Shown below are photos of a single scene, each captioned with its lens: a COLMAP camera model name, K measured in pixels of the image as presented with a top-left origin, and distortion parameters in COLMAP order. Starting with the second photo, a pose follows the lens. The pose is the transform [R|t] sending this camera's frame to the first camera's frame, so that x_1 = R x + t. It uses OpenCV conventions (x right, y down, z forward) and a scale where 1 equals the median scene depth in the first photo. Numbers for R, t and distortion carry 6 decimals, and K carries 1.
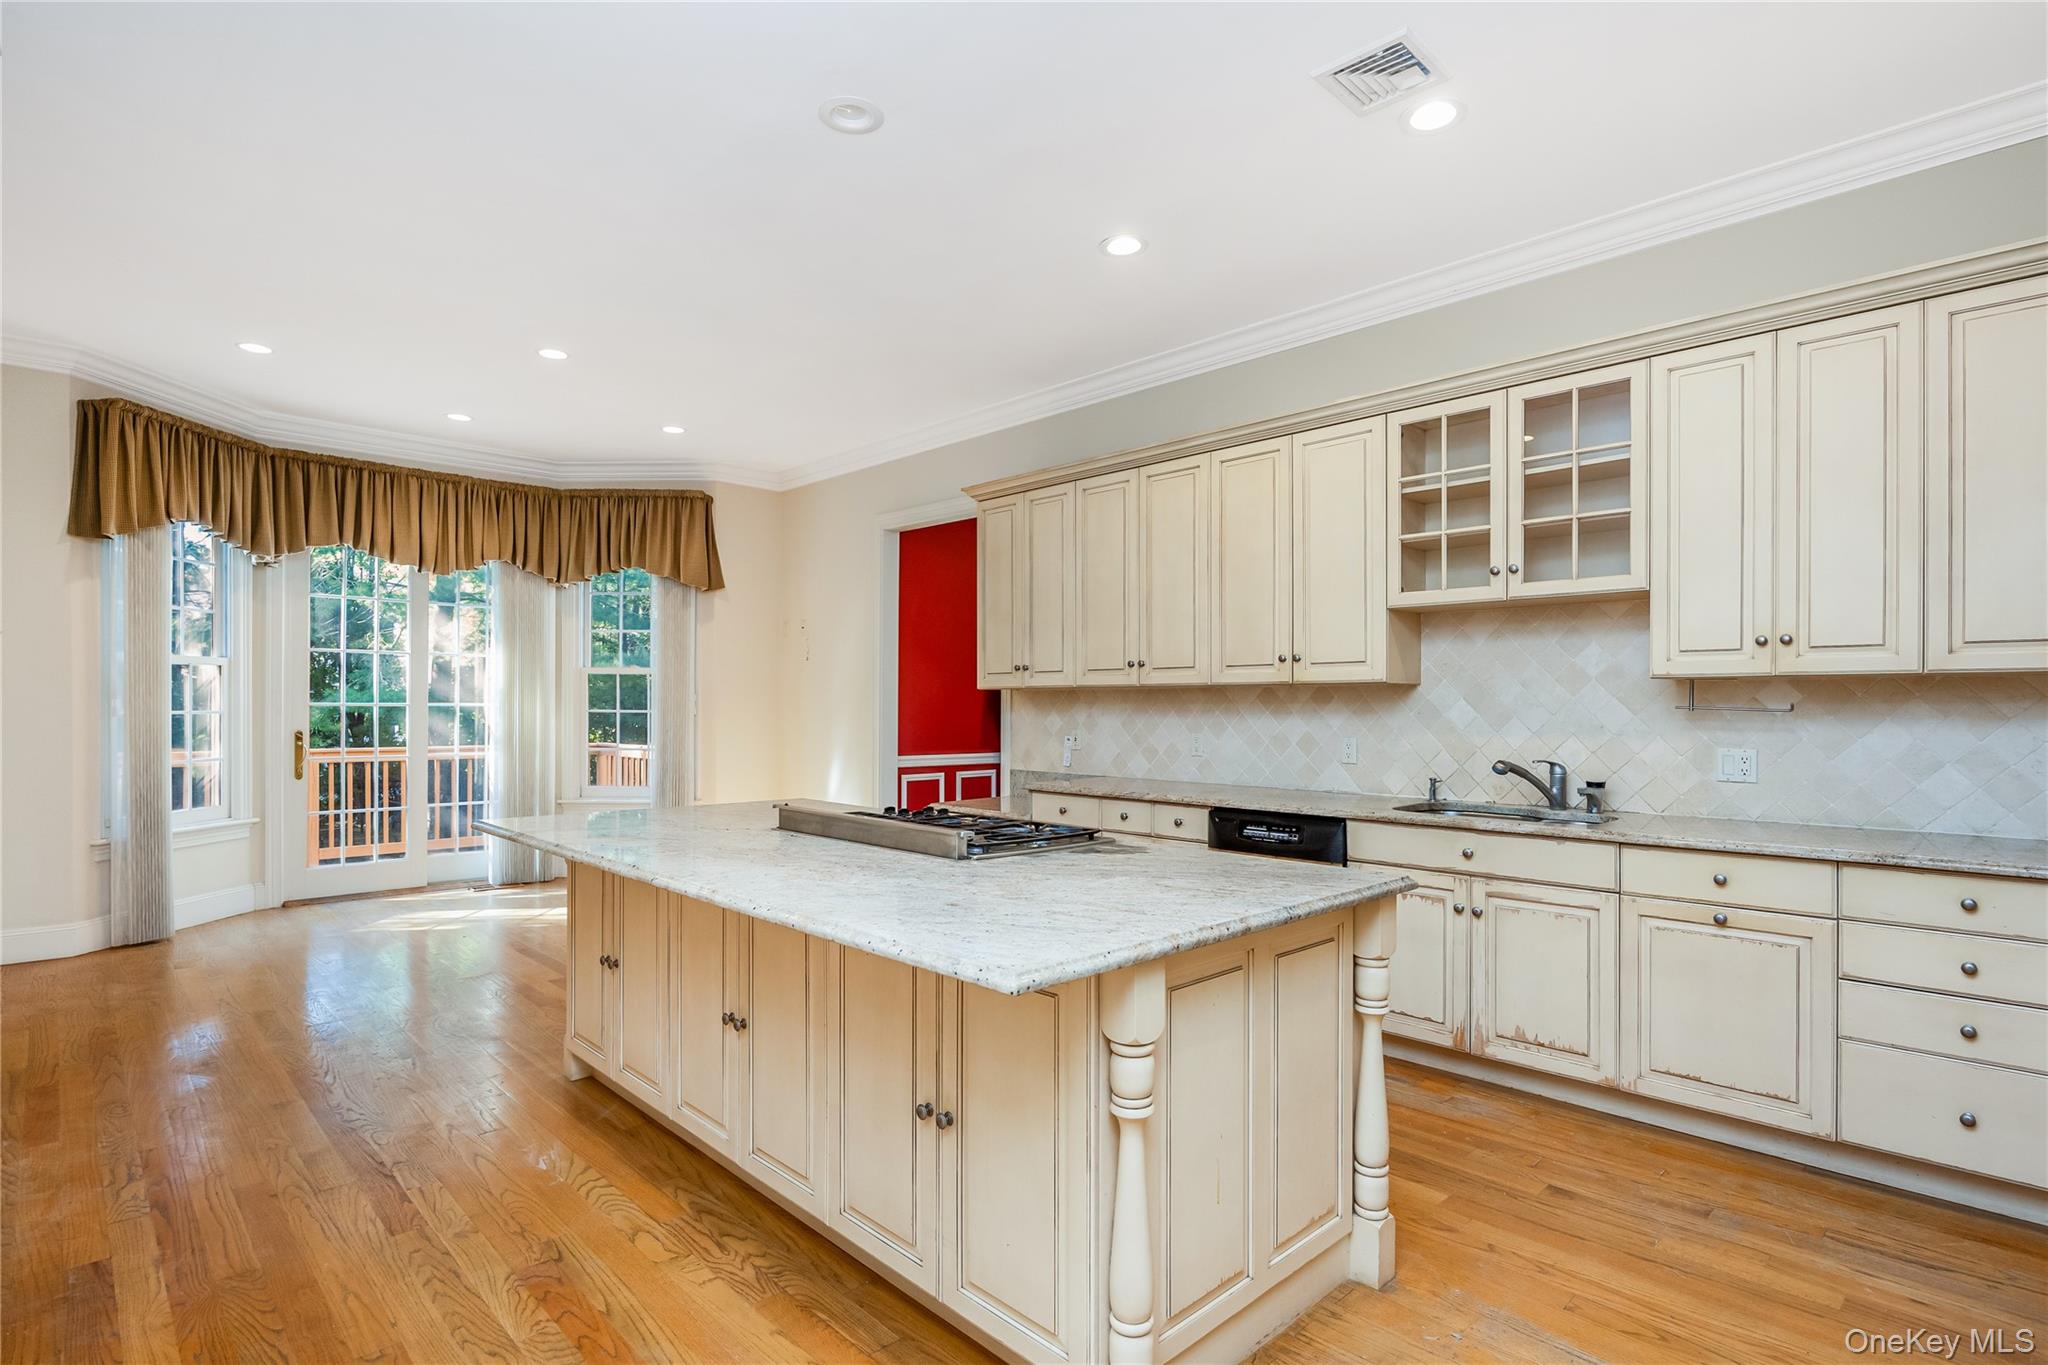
lens RADIAL K [[985.8, 0, 1032.4], [0, 985.8, 701.4], [0, 0, 1]] dist [-0.051137, -0.000237]
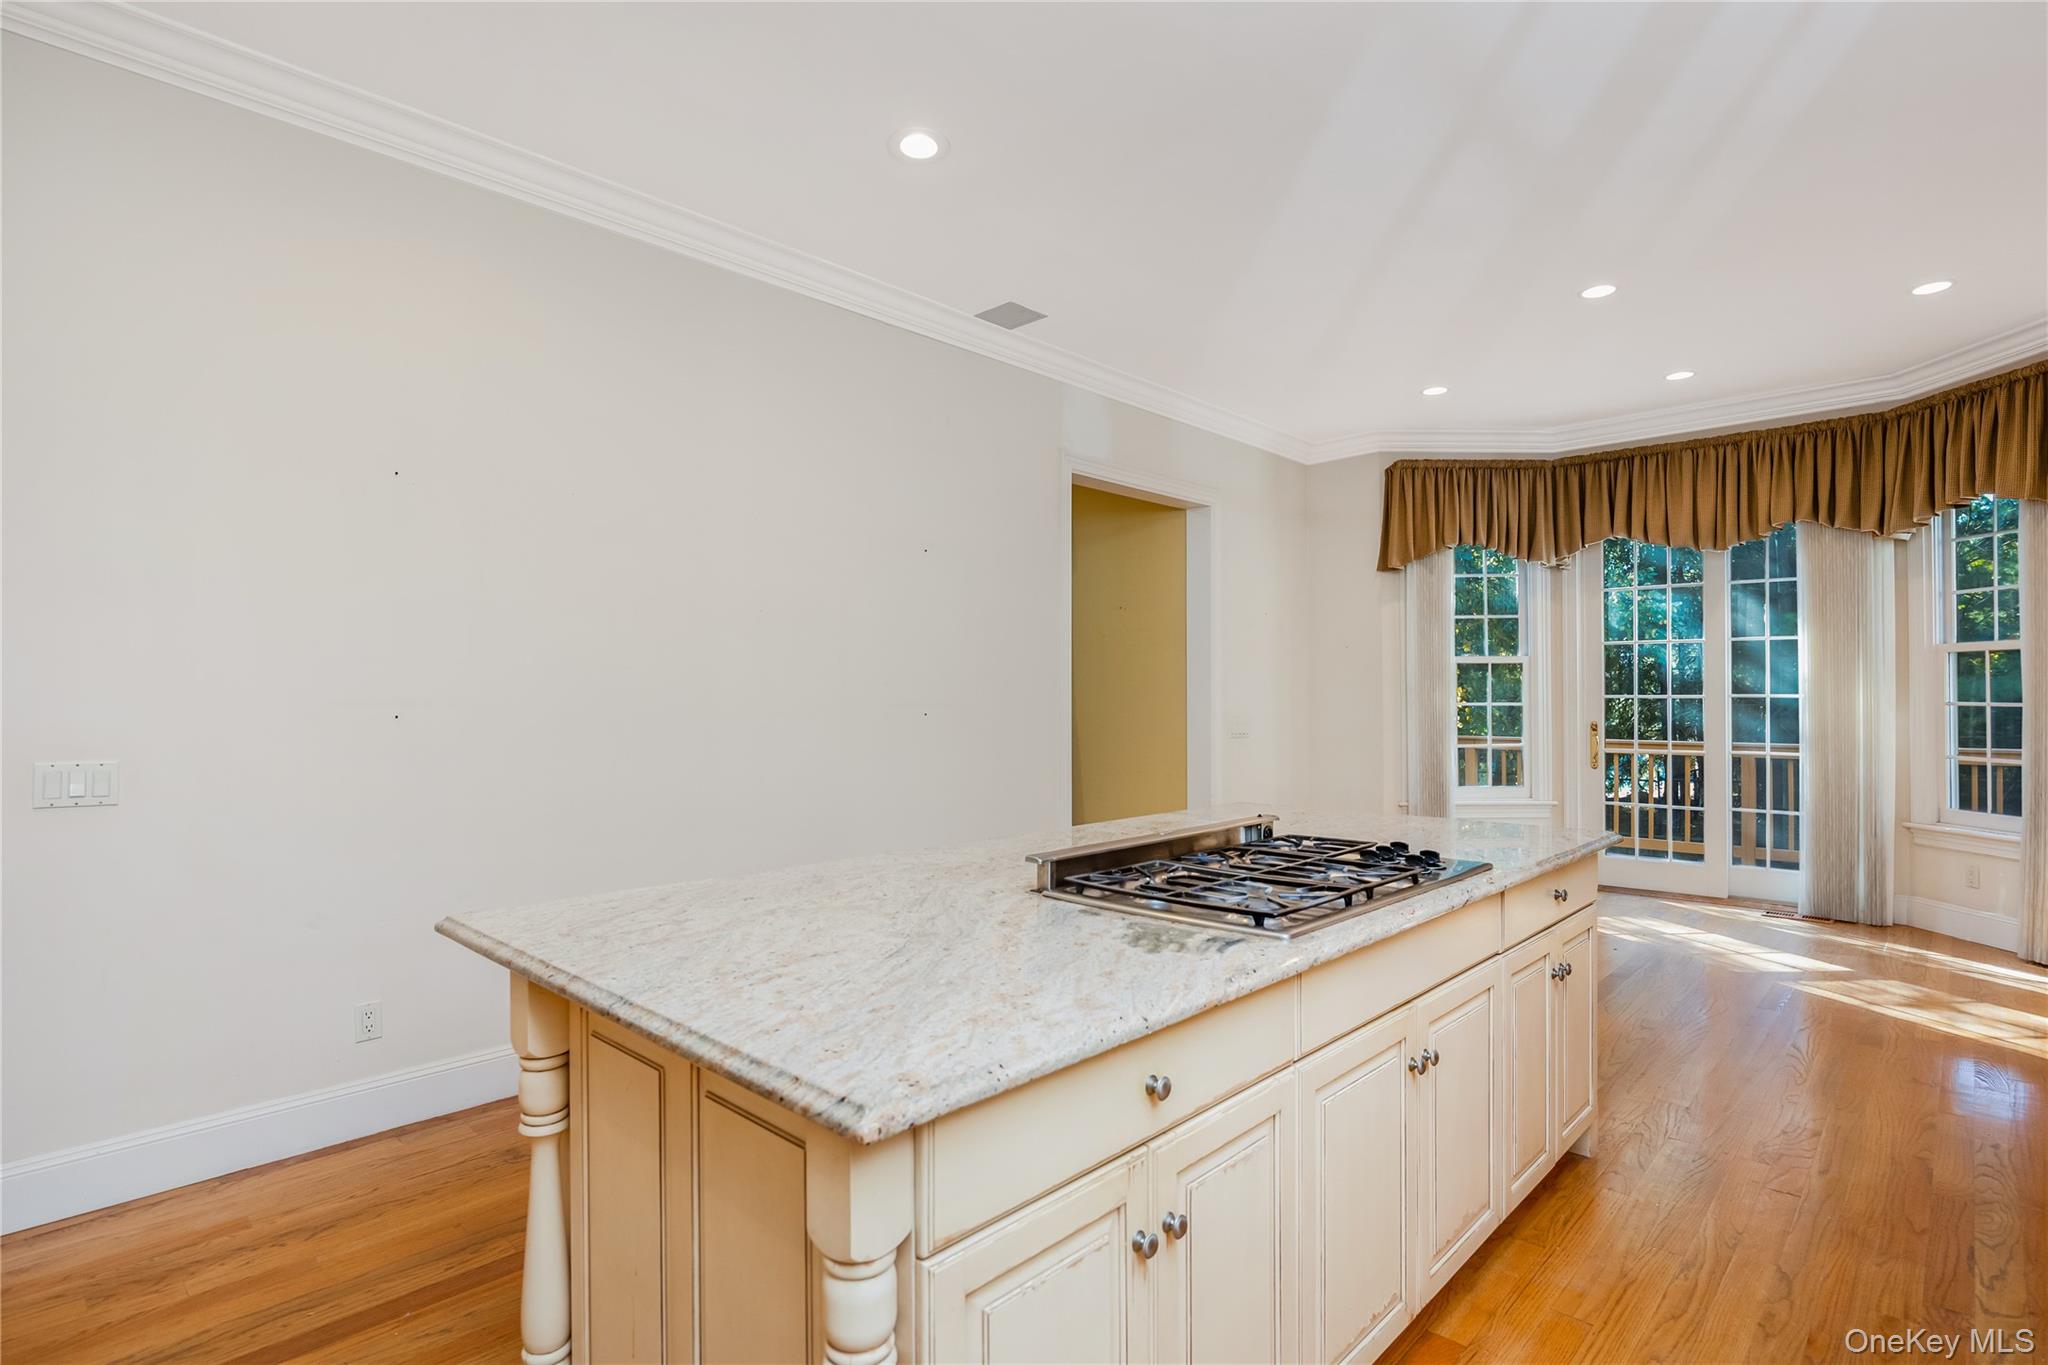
lens RADIAL K [[984.0, 0, 1024.0], [0, 984.0, 682.5], [0, 0, 1]] dist [0.001458, 0.000281]
pose [[0.015404, -0.015978, -0.999754, 0.282932], [0.006065, 0.999855, -0.015886, 0.001293], [0.999863, -0.005819, 0.015499, 0.342165]]
